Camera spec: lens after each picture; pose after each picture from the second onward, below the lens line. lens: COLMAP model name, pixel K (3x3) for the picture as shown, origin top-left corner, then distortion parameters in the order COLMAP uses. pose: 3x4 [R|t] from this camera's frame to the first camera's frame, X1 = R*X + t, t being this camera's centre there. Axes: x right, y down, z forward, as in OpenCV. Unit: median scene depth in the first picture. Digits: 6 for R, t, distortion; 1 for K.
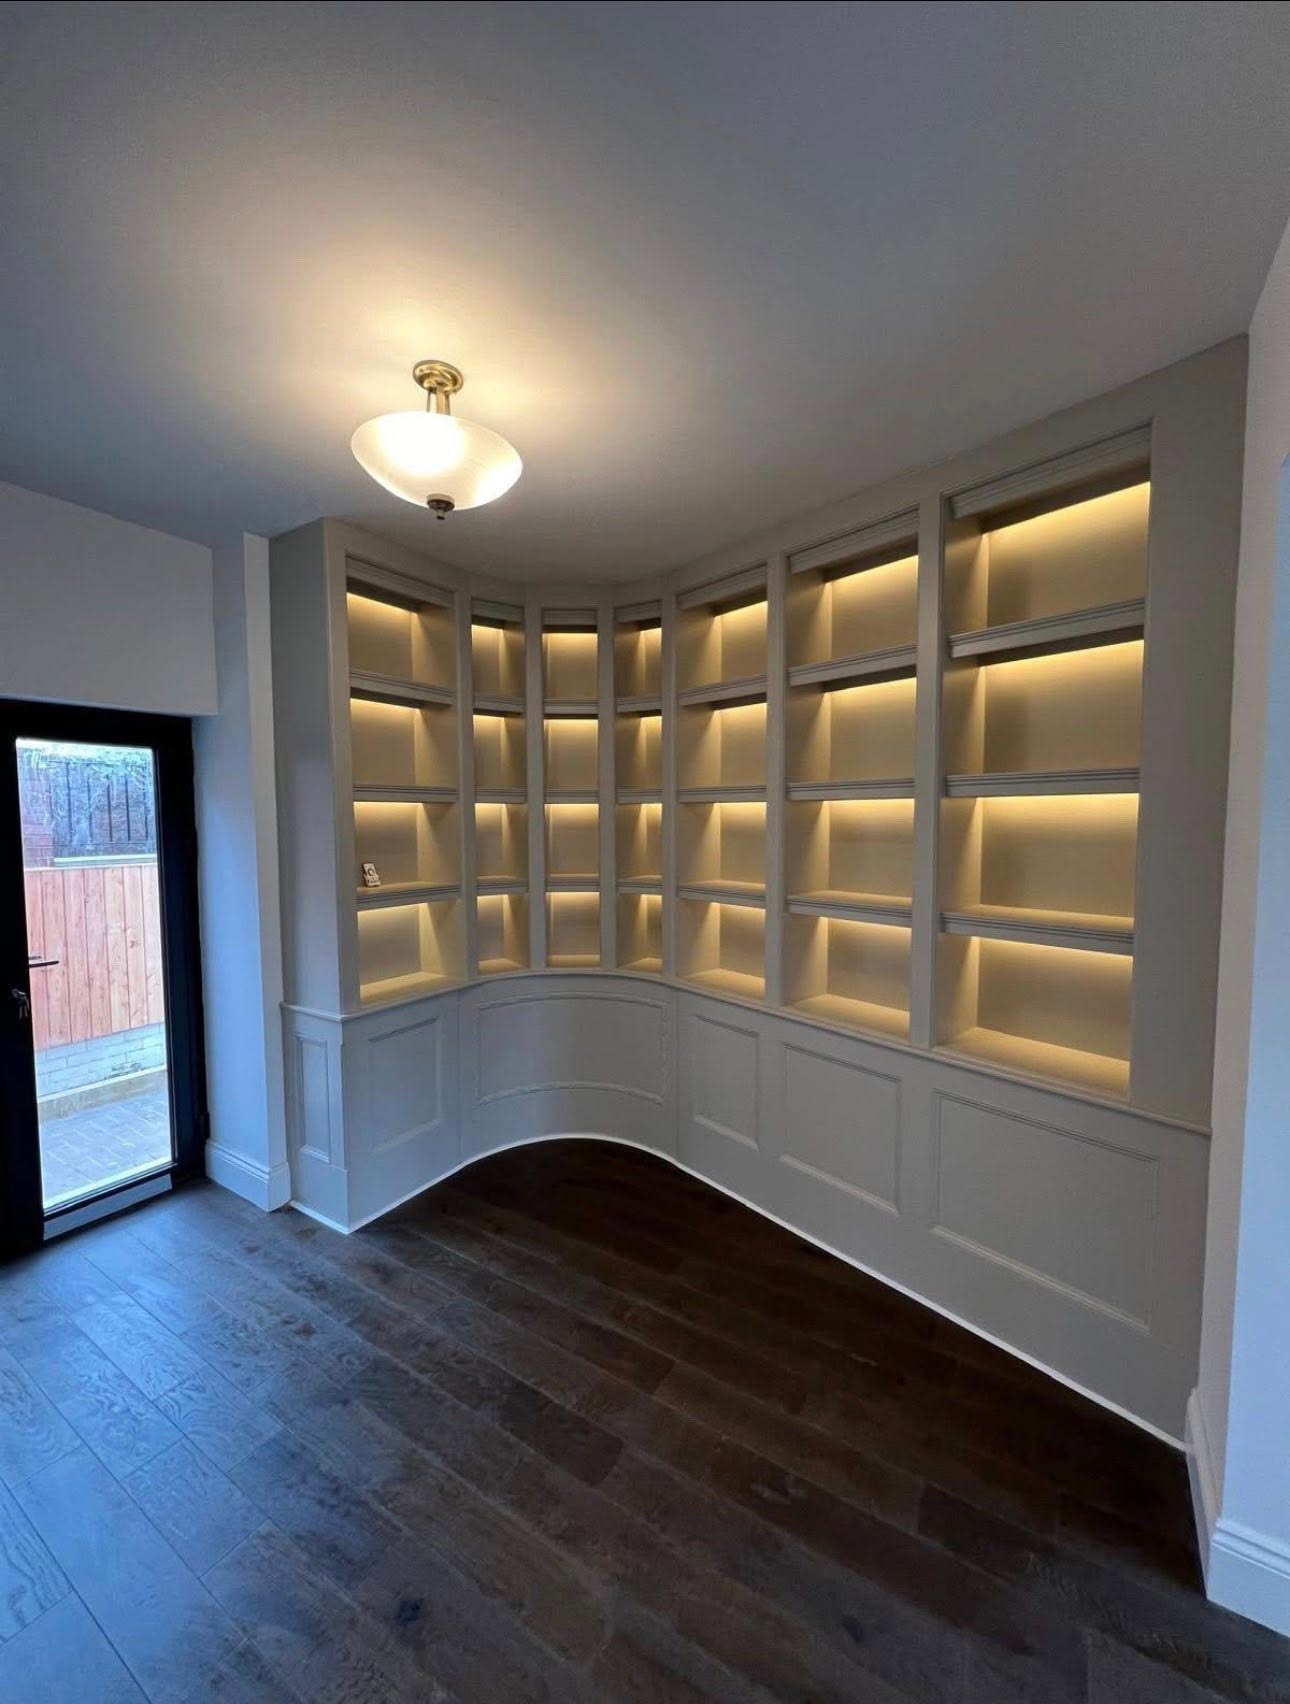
lens RADIAL K [[686.5, 0, 640.6], [0, 686.5, 860.0], [0, 0, 1]] dist [-0.000452, -0.000284]
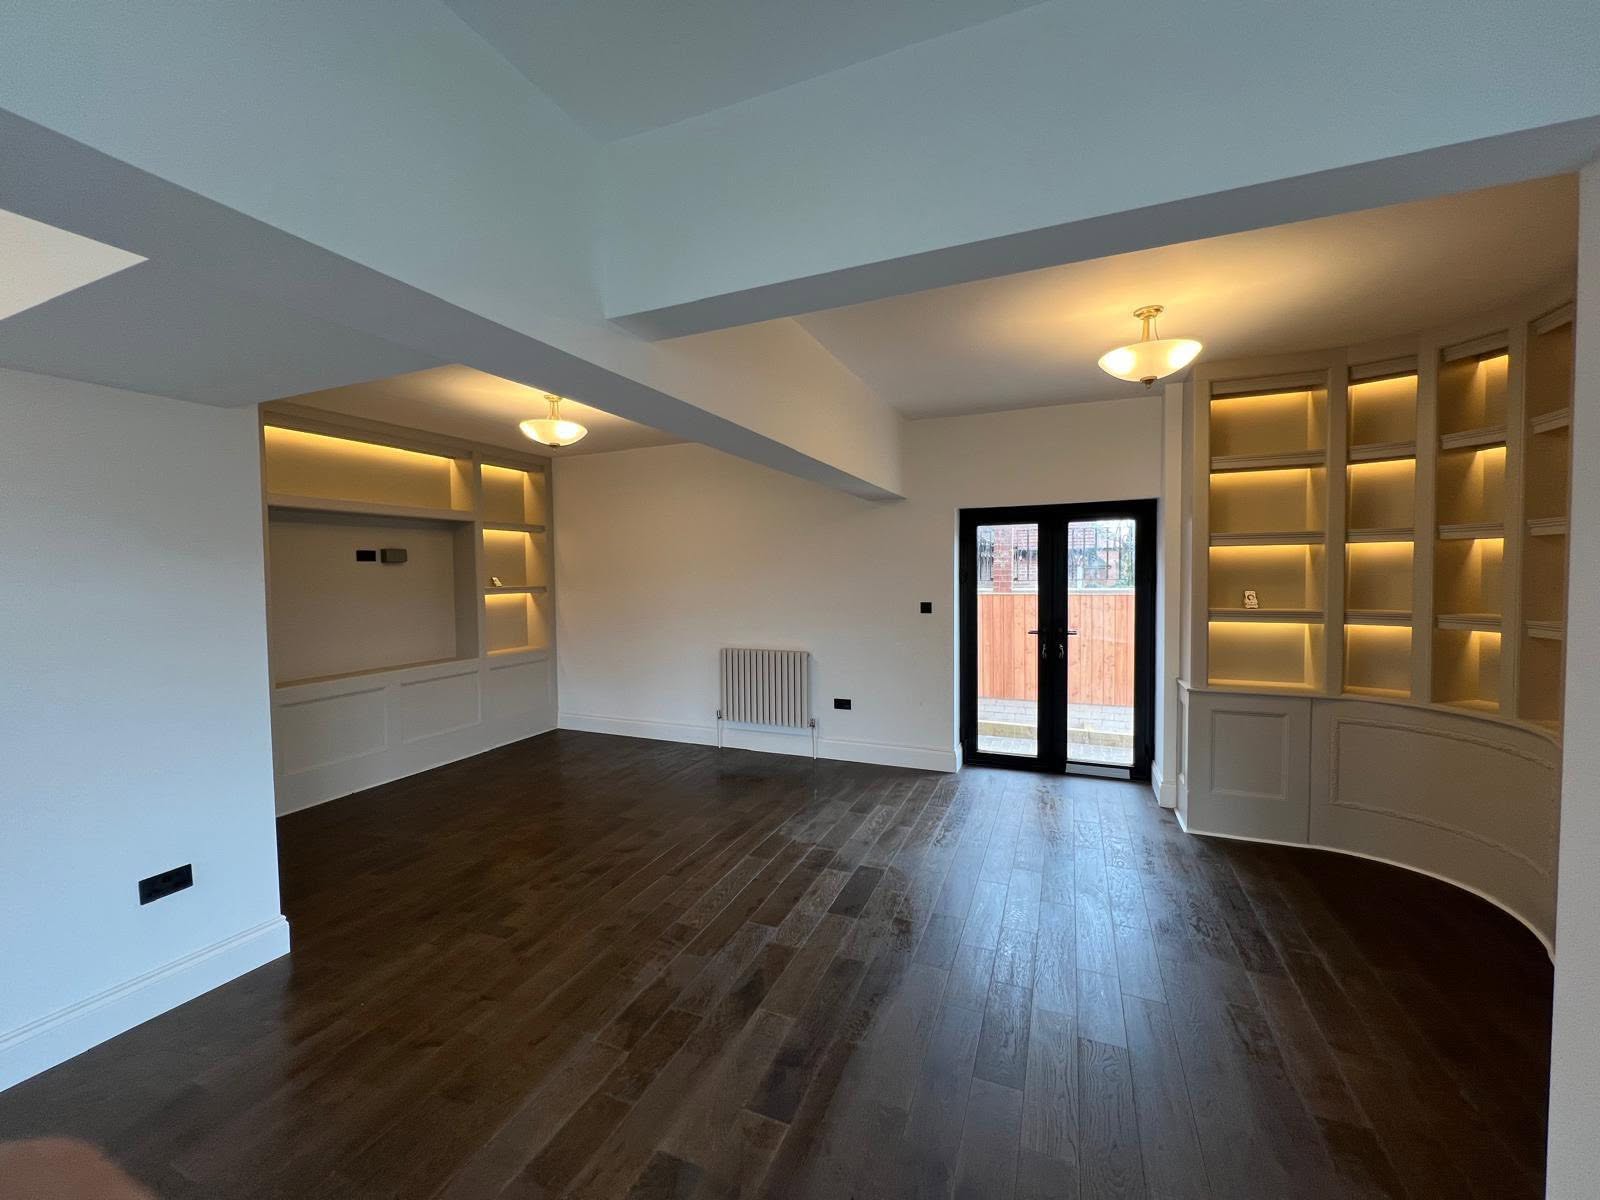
lens RADIAL K [[638.2, 0, 797.0], [0, 638.2, 596.5], [0, 0, 1]] dist [-0.000702, -0.000263]
pose [[0.175394, 0.043140, -0.983553, 0.729424], [-0.035518, 0.998666, 0.037469, -0.000235], [0.983857, 0.028362, 0.176692, -0.105114]]
